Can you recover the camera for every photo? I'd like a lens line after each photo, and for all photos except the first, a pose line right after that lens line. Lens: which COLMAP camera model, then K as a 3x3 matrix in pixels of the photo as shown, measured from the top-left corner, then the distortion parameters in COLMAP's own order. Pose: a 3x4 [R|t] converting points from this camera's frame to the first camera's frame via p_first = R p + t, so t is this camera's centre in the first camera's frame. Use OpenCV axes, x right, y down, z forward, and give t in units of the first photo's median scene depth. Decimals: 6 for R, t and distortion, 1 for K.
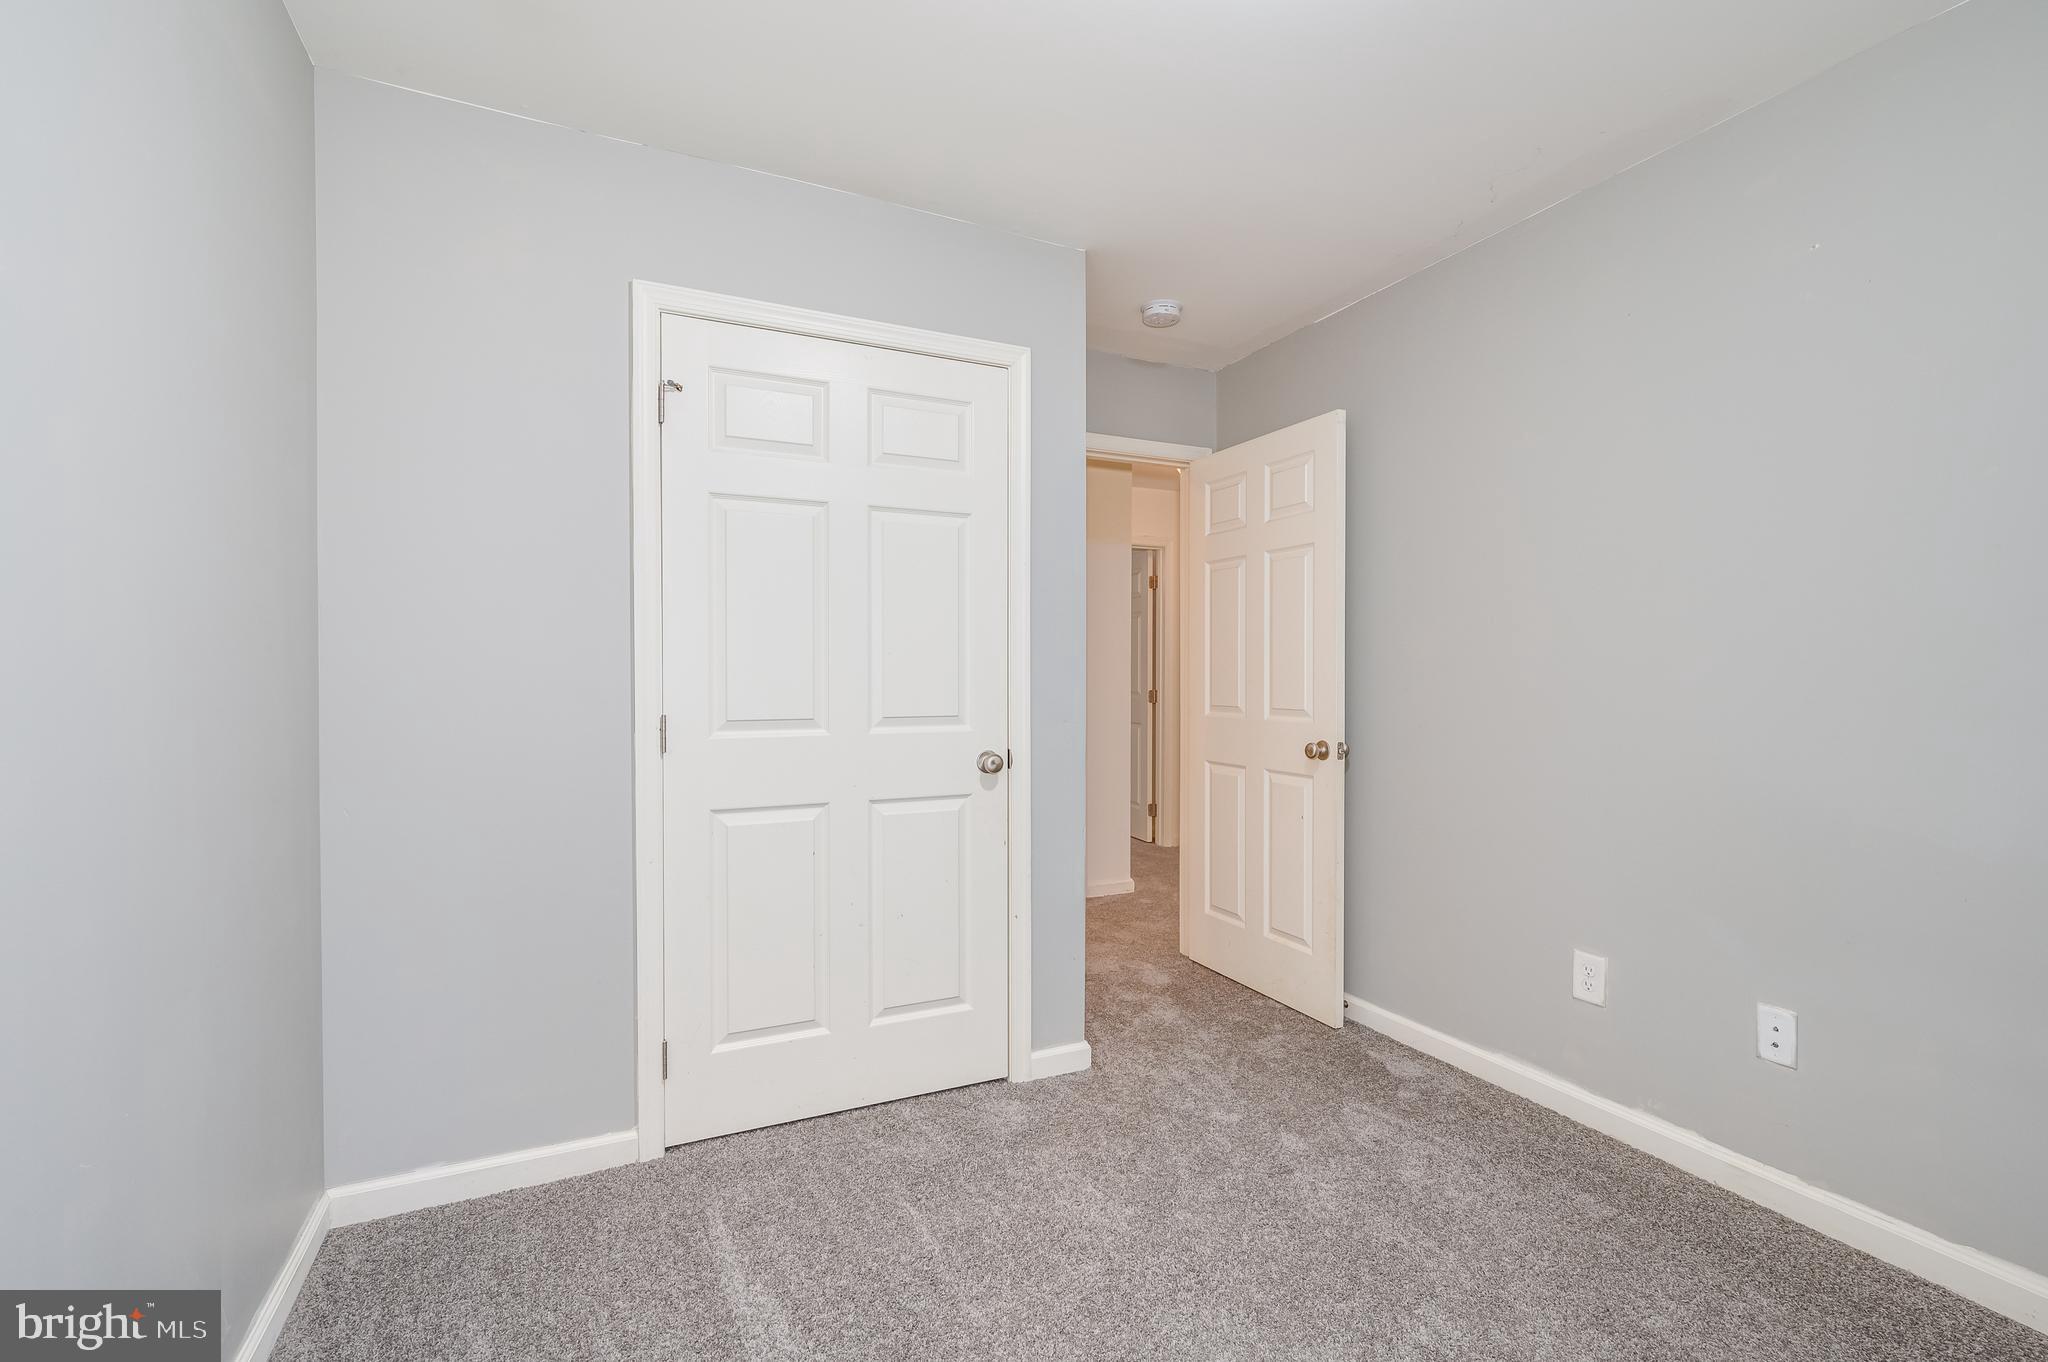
lens RADIAL K [[927.7, 0, 1044.1], [0, 927.7, 689.5], [0, 0, 1]] dist [0.000999, 0.000117]
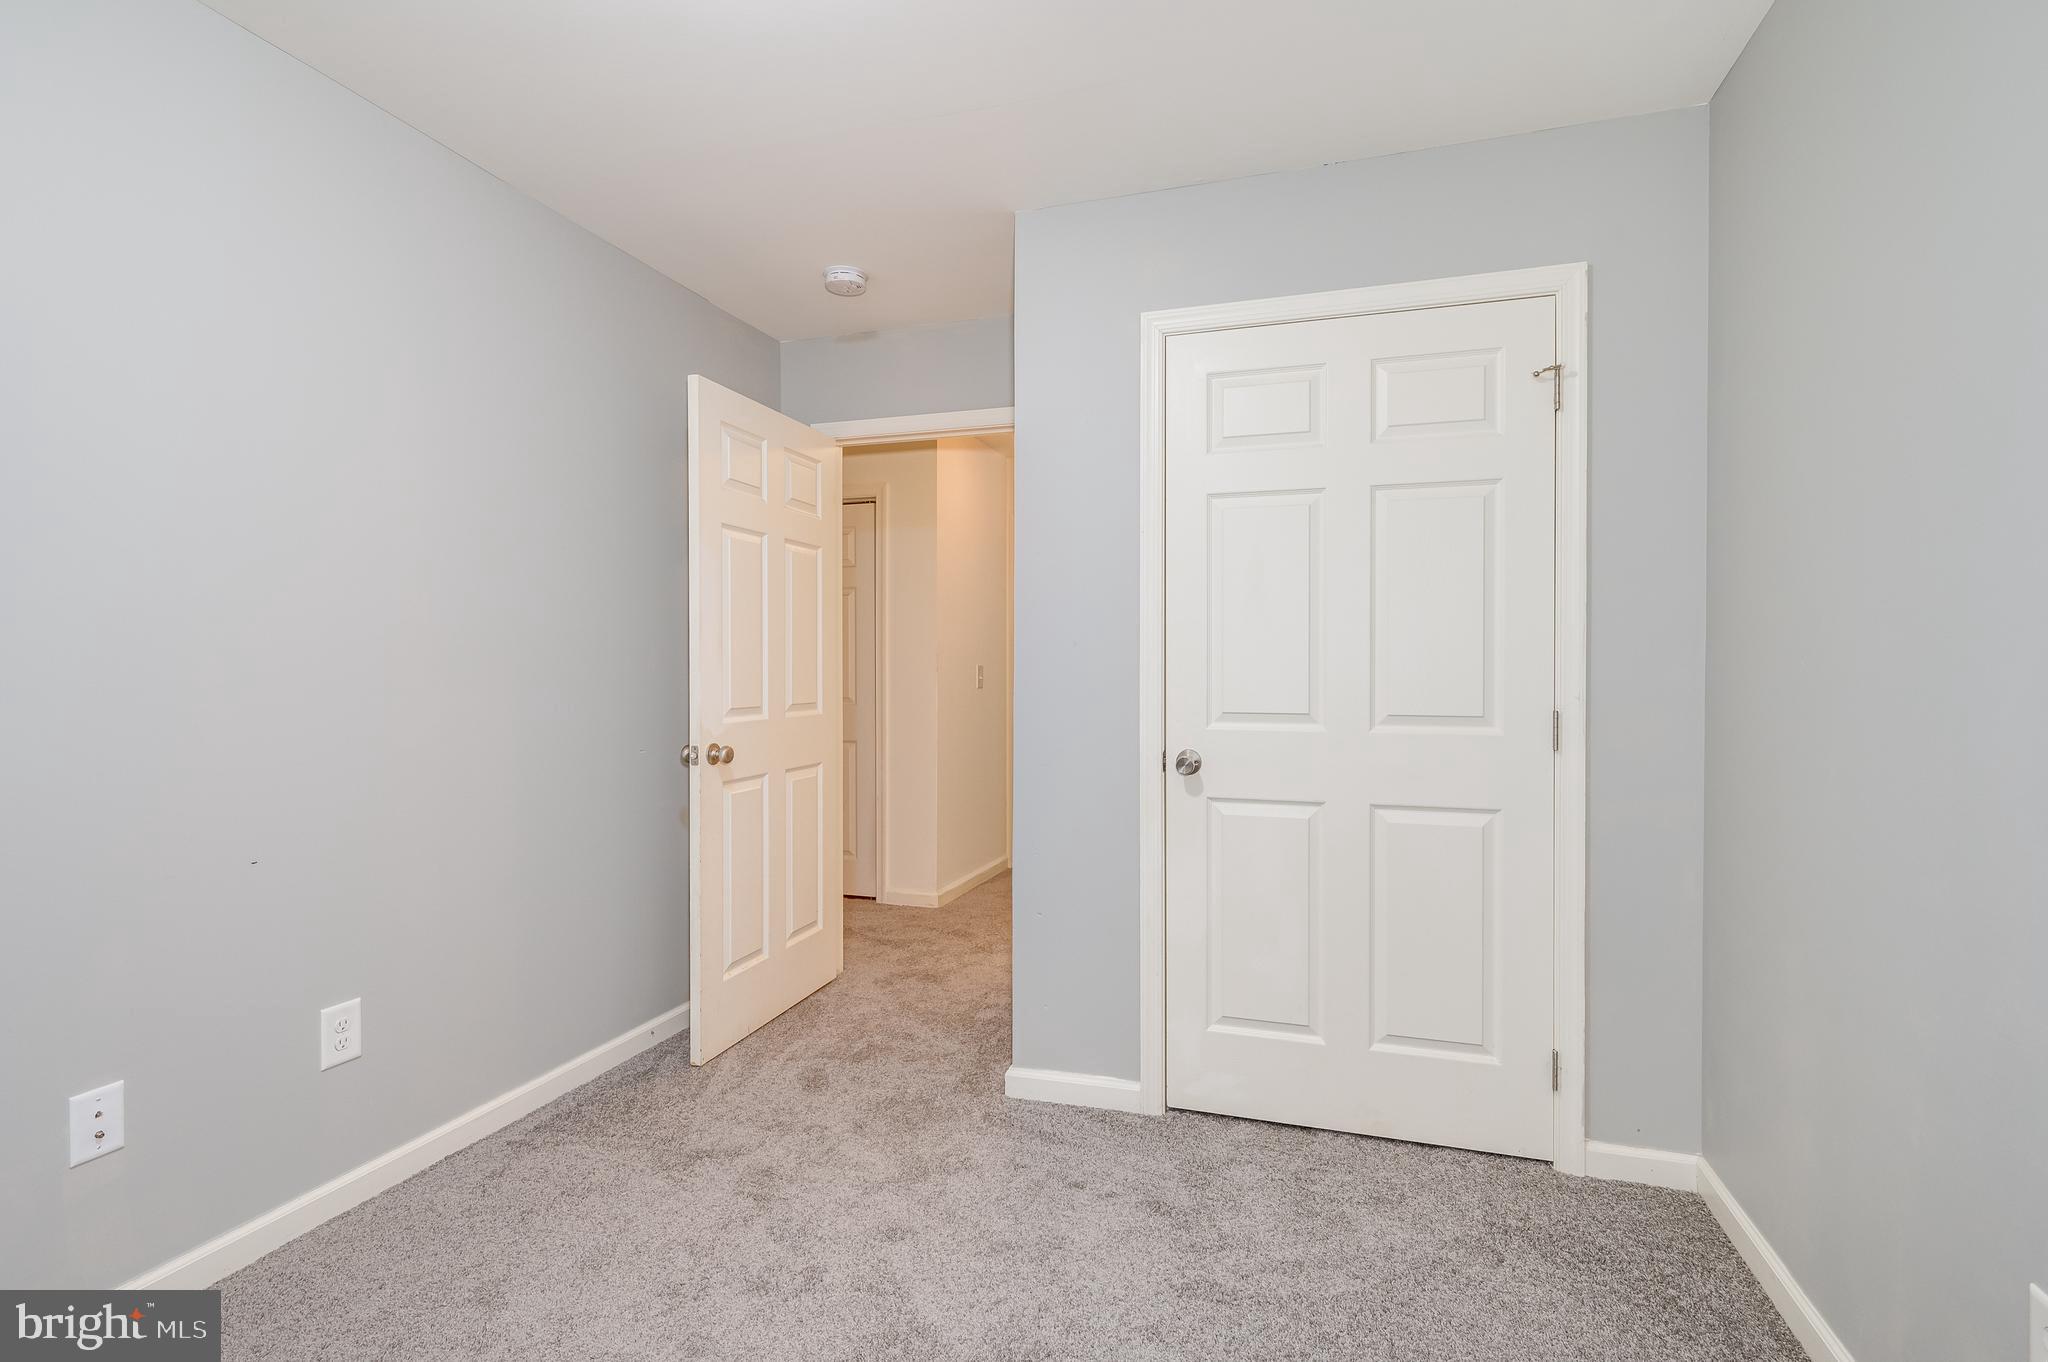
lens RADIAL K [[927.7, 0, 1039.4], [0, 927.7, 675.9], [0, 0, 1]] dist [0.000999, 0.000117]
pose [[0.731006, 0.003441, -0.682362, 0.203681], [-0.009127, 0.999947, -0.004735, -0.000835], [0.682310, 0.009689, 0.730999, 0.100045]]
